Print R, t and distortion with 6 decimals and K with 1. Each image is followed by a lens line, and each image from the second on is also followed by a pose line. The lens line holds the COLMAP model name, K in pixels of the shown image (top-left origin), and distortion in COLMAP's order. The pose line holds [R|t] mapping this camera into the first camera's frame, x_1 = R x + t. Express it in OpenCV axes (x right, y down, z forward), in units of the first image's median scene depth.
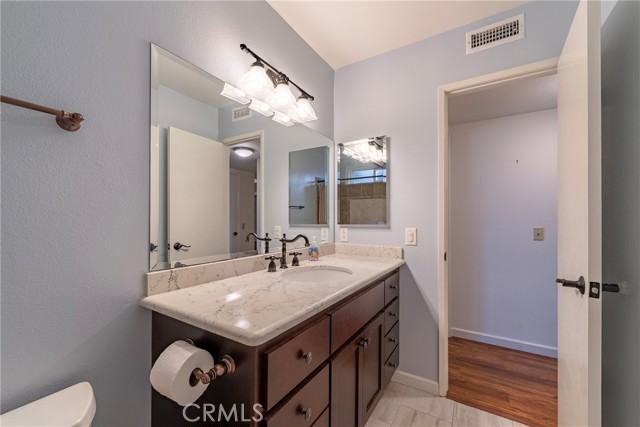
lens RADIAL K [[257.5, 0, 319.0], [0, 257.5, 217.4], [0, 0, 1]] dist [0.000034, -0.000015]
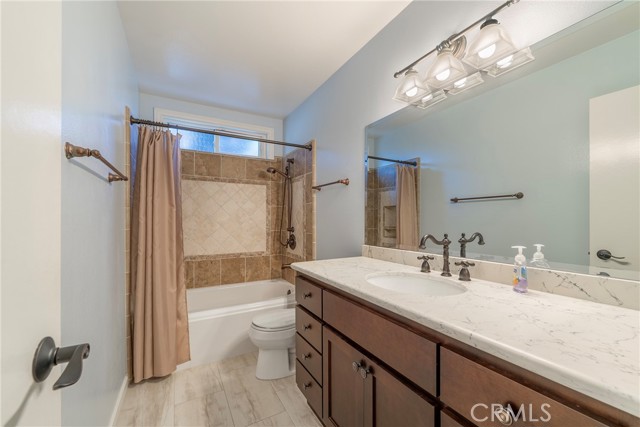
lens RADIAL K [[257.5, 0, 319.0], [0, 257.5, 217.4], [0, 0, 1]] dist [0.000034, -0.000015]
pose [[-0.484573, 0.000893, -0.874750, 0.837175], [0.016190, 0.999837, -0.007948, 0.008102], [0.874601, -0.018014, -0.484509, 1.118992]]
